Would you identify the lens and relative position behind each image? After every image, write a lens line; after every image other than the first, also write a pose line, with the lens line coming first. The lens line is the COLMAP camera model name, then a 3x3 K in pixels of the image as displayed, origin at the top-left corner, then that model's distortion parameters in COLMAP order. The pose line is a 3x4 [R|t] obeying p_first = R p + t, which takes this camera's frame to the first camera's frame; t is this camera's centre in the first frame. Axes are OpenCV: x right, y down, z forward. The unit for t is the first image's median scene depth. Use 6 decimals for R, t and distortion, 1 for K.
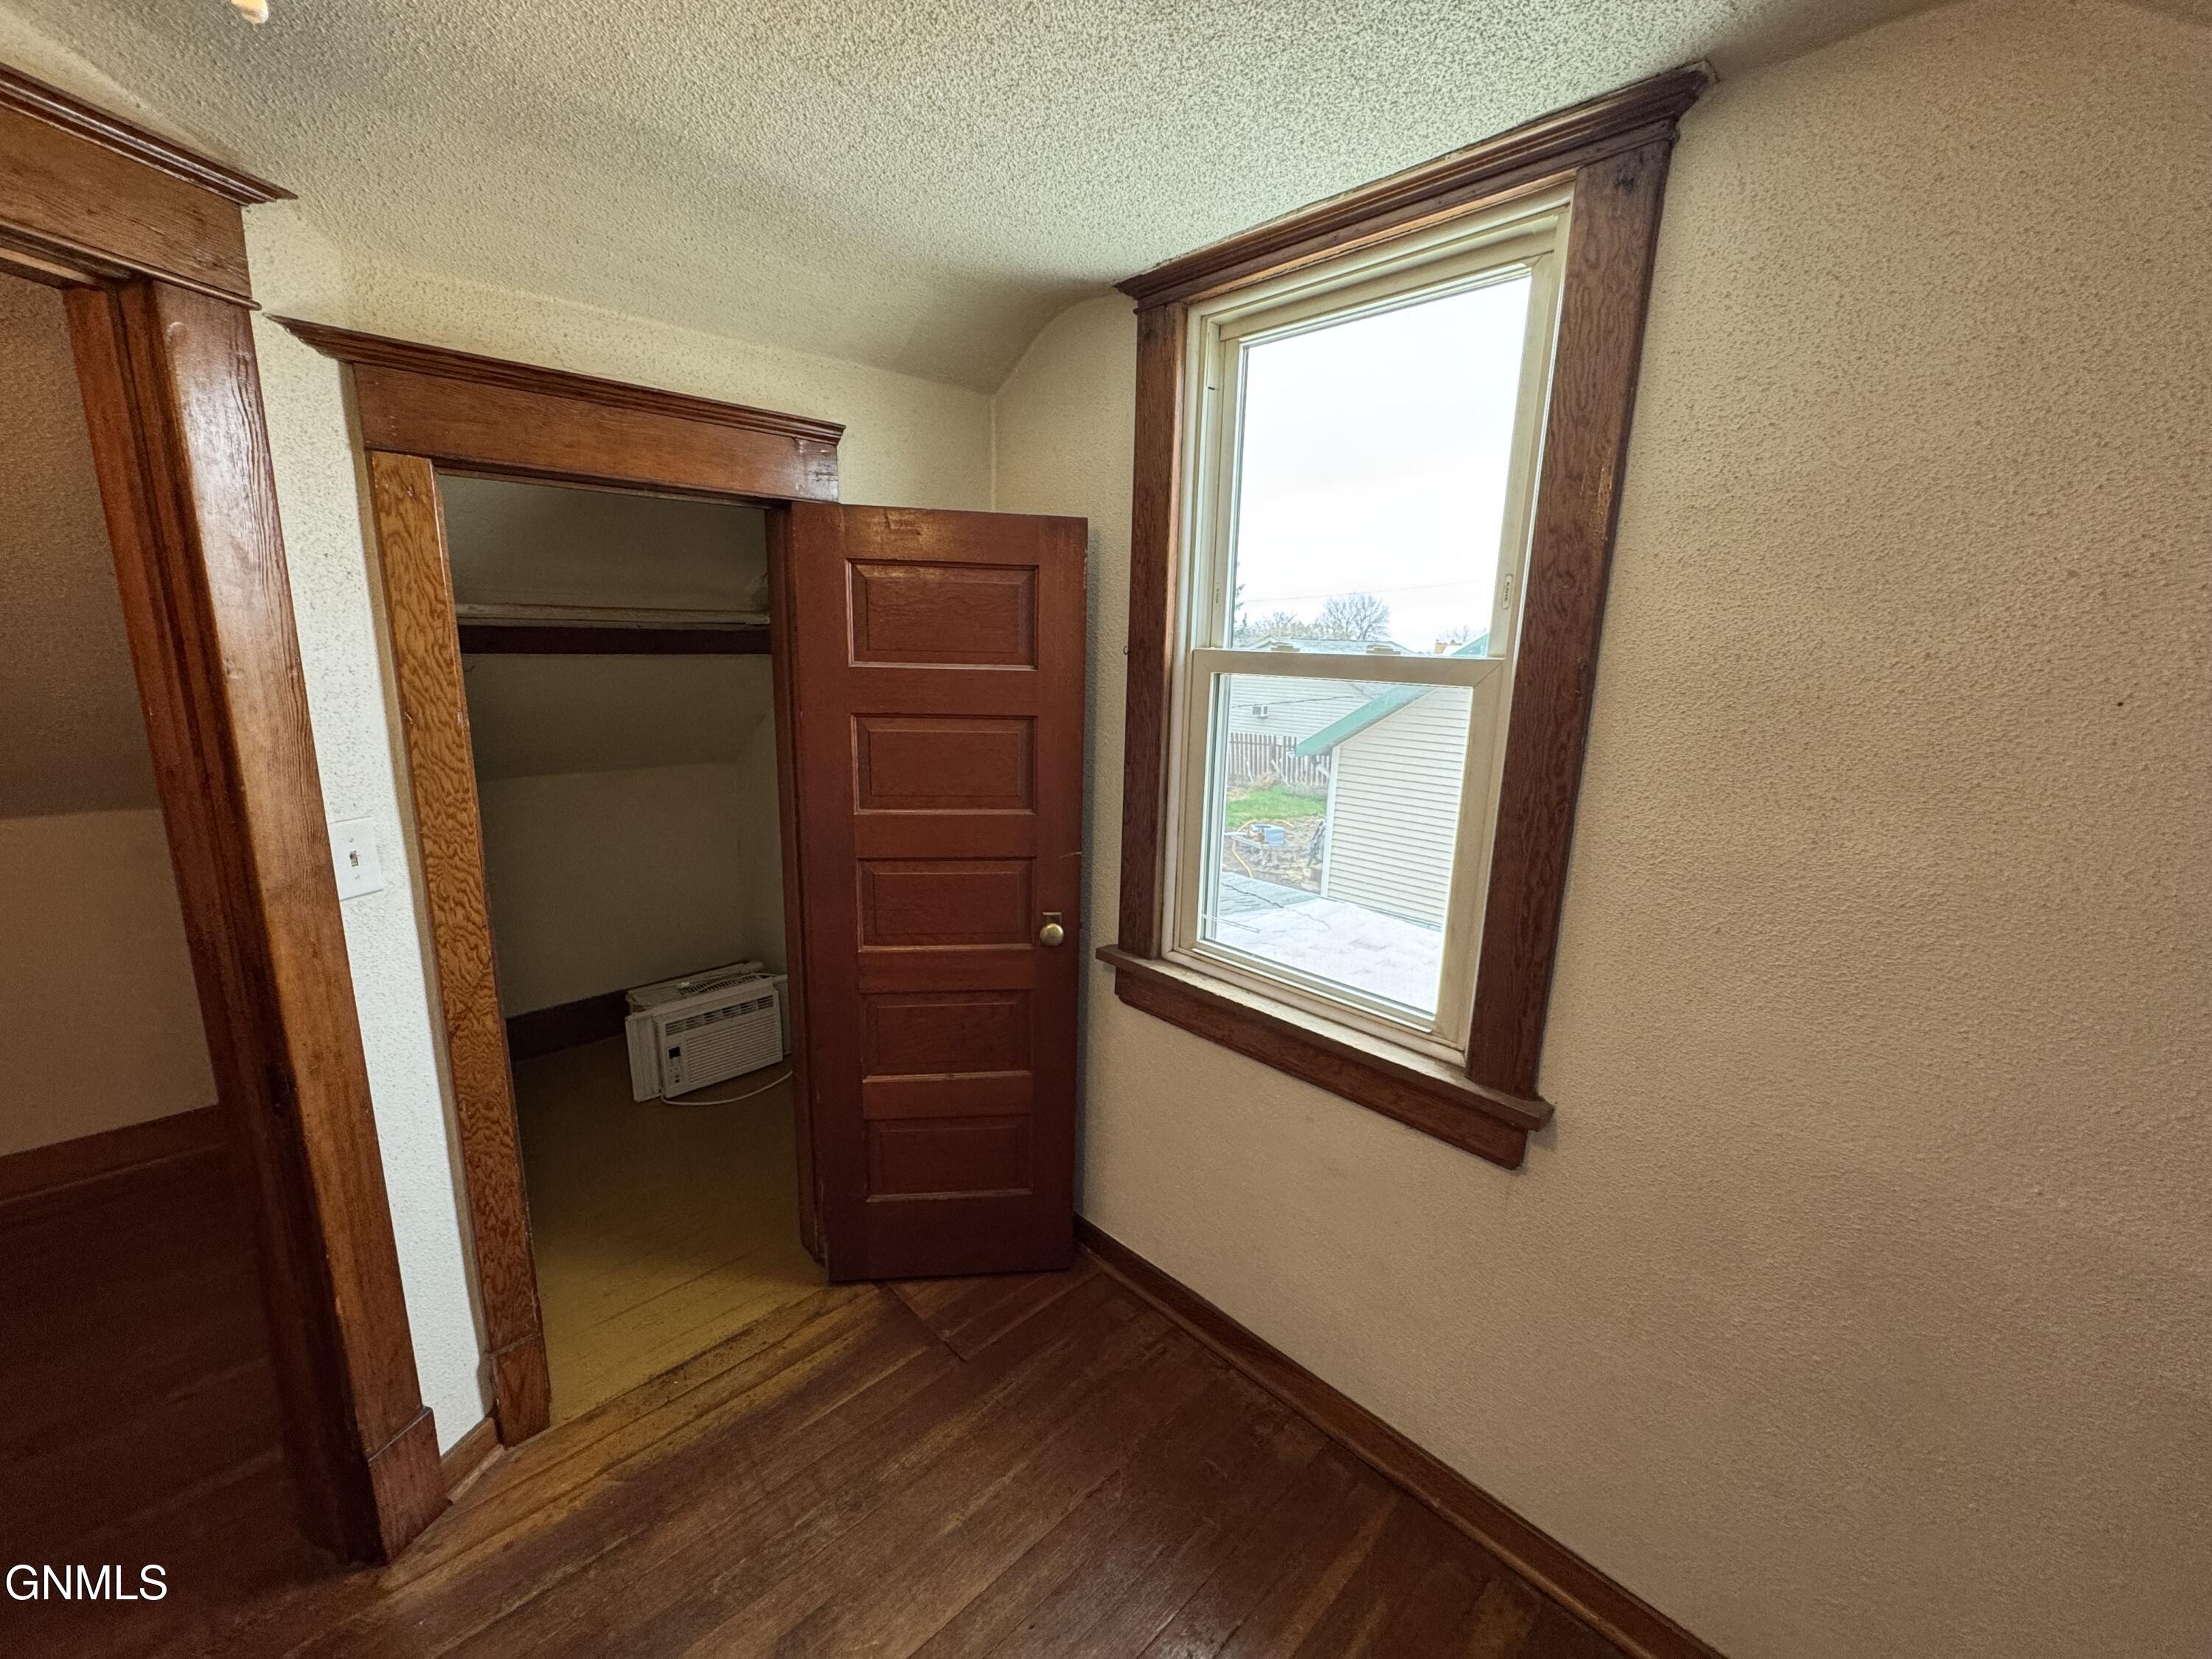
lens RADIAL K [[882.6, 0, 1101.5], [0, 882.6, 827.2], [0, 0, 1]] dist [-0.000785, -0.000024]
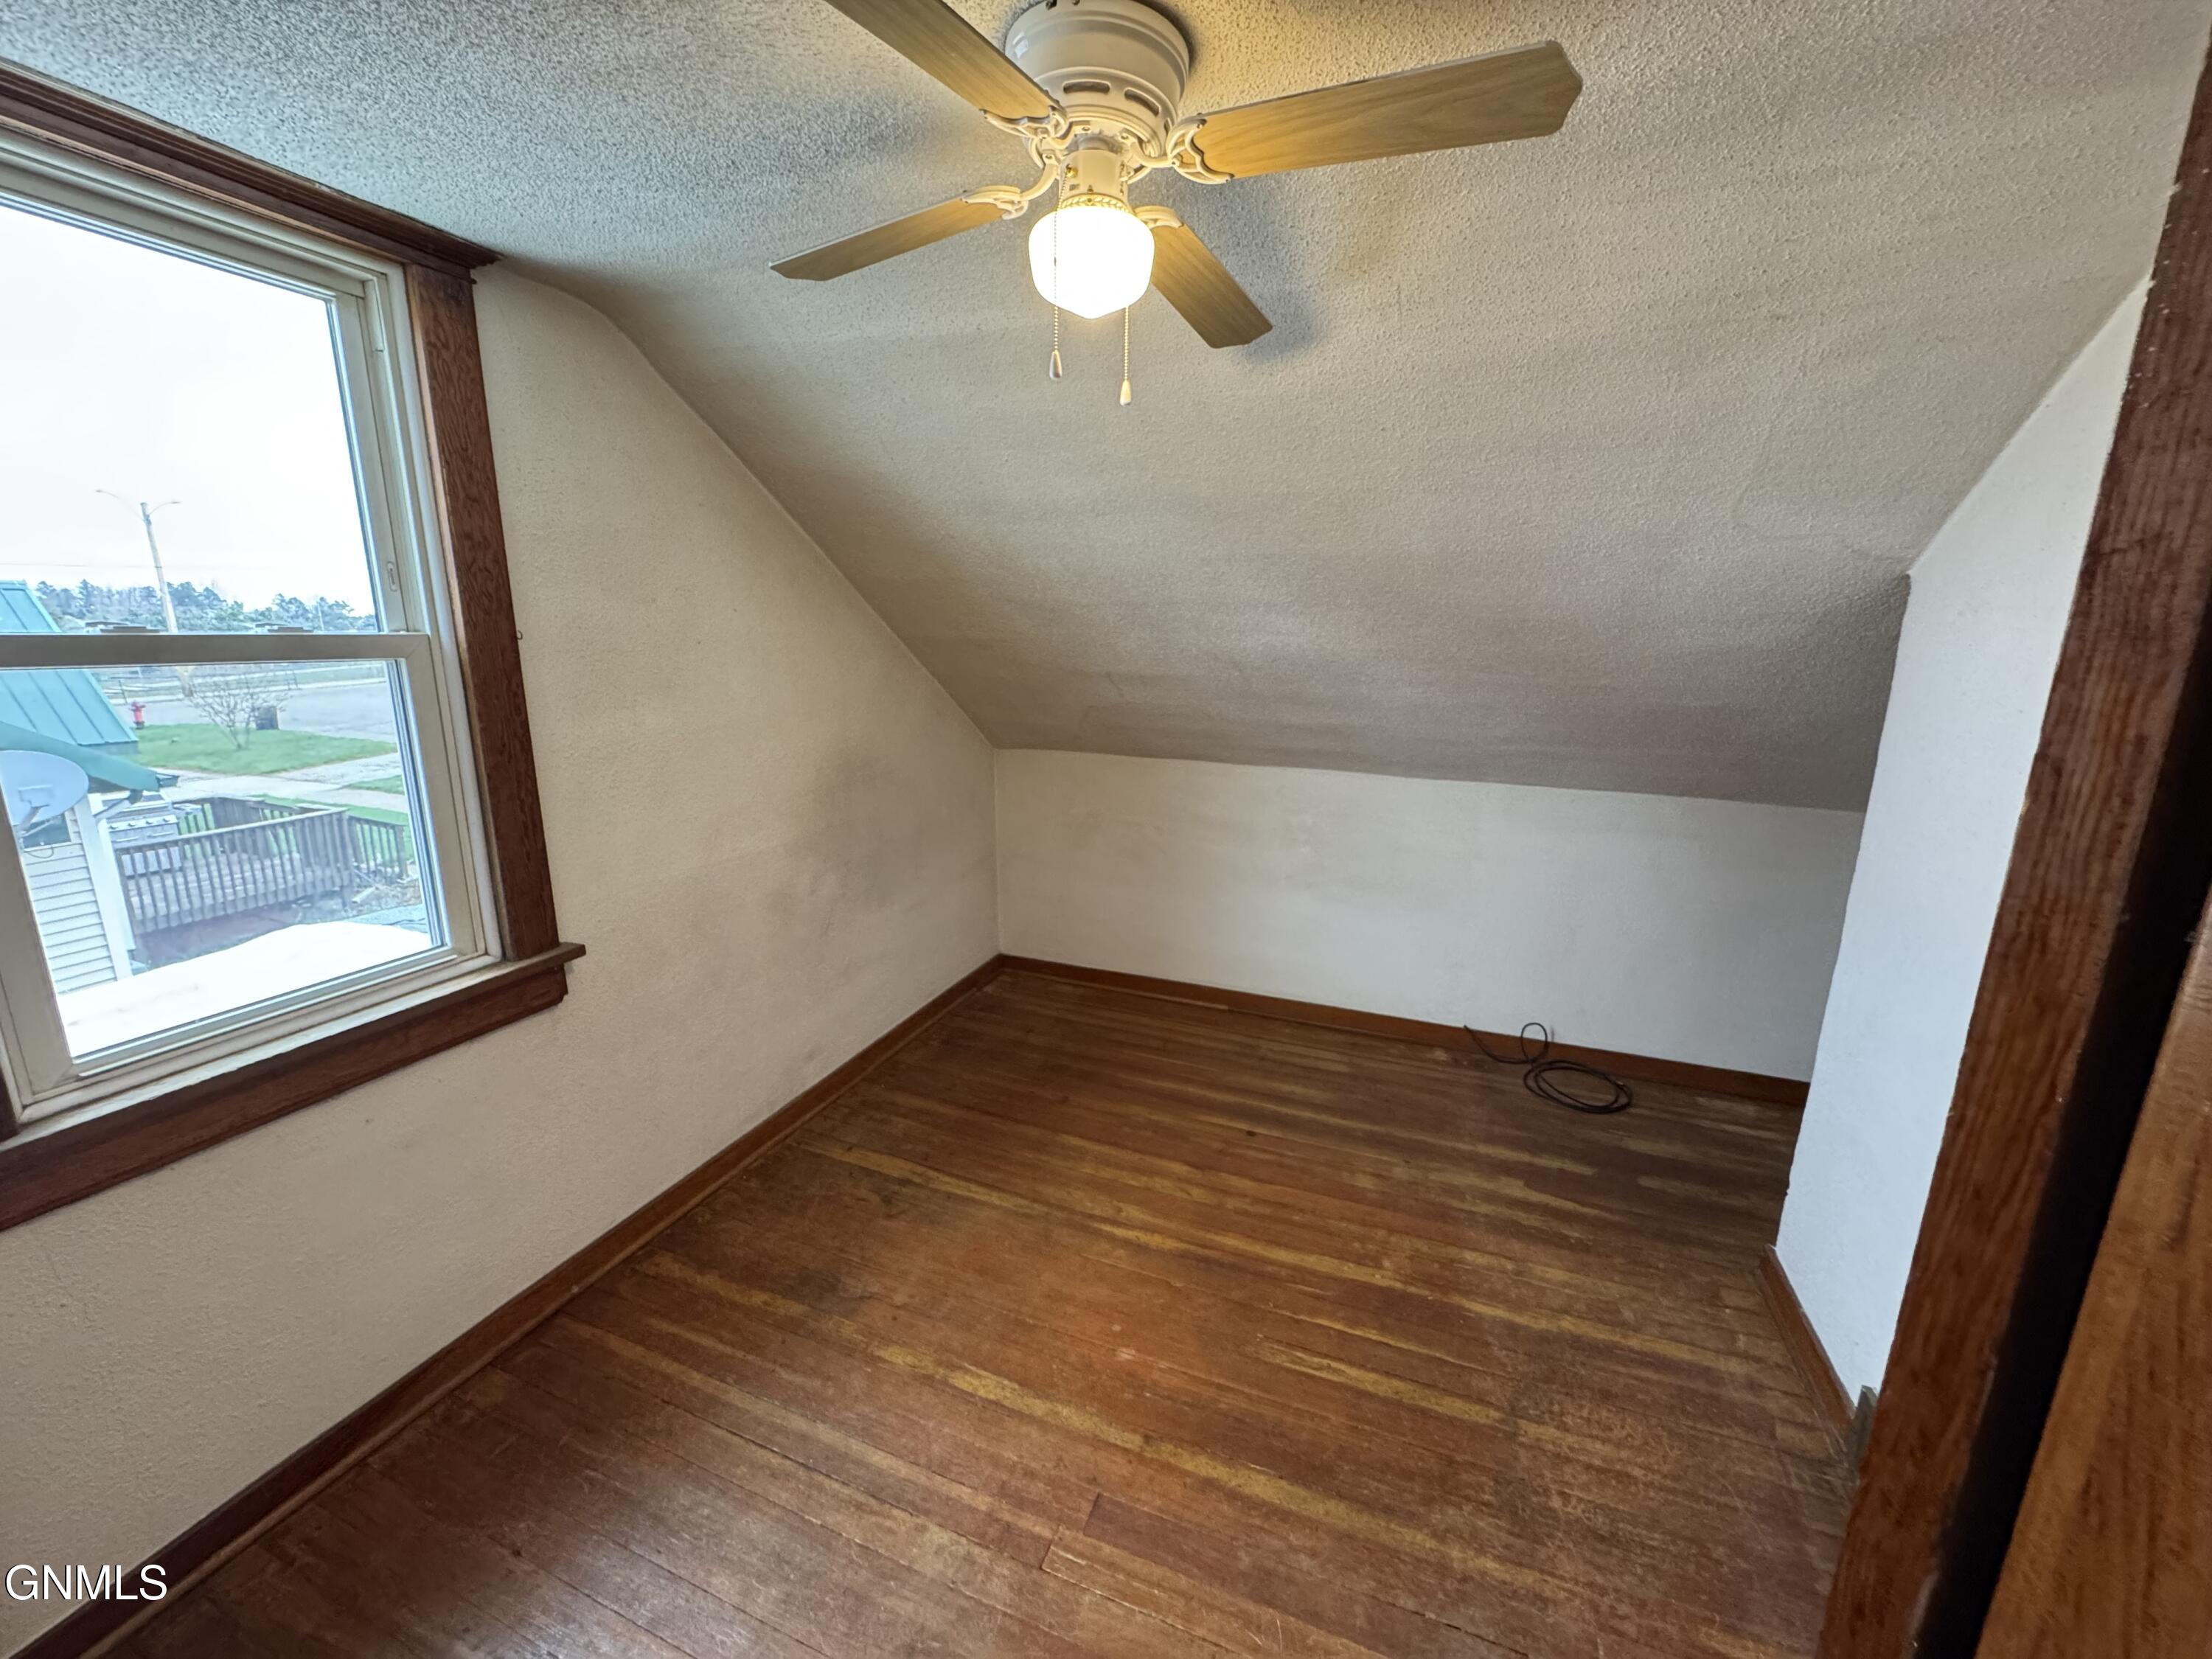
lens RADIAL K [[882.6, 0, 1101.5], [0, 882.6, 827.2], [0, 0, 1]] dist [-0.000785, -0.000024]
pose [[-0.415112, -0.224634, 0.881602, -1.018461], [0.170379, 0.932697, 0.317878, -0.159169], [-0.893674, 0.282161, -0.348901, 0.626982]]
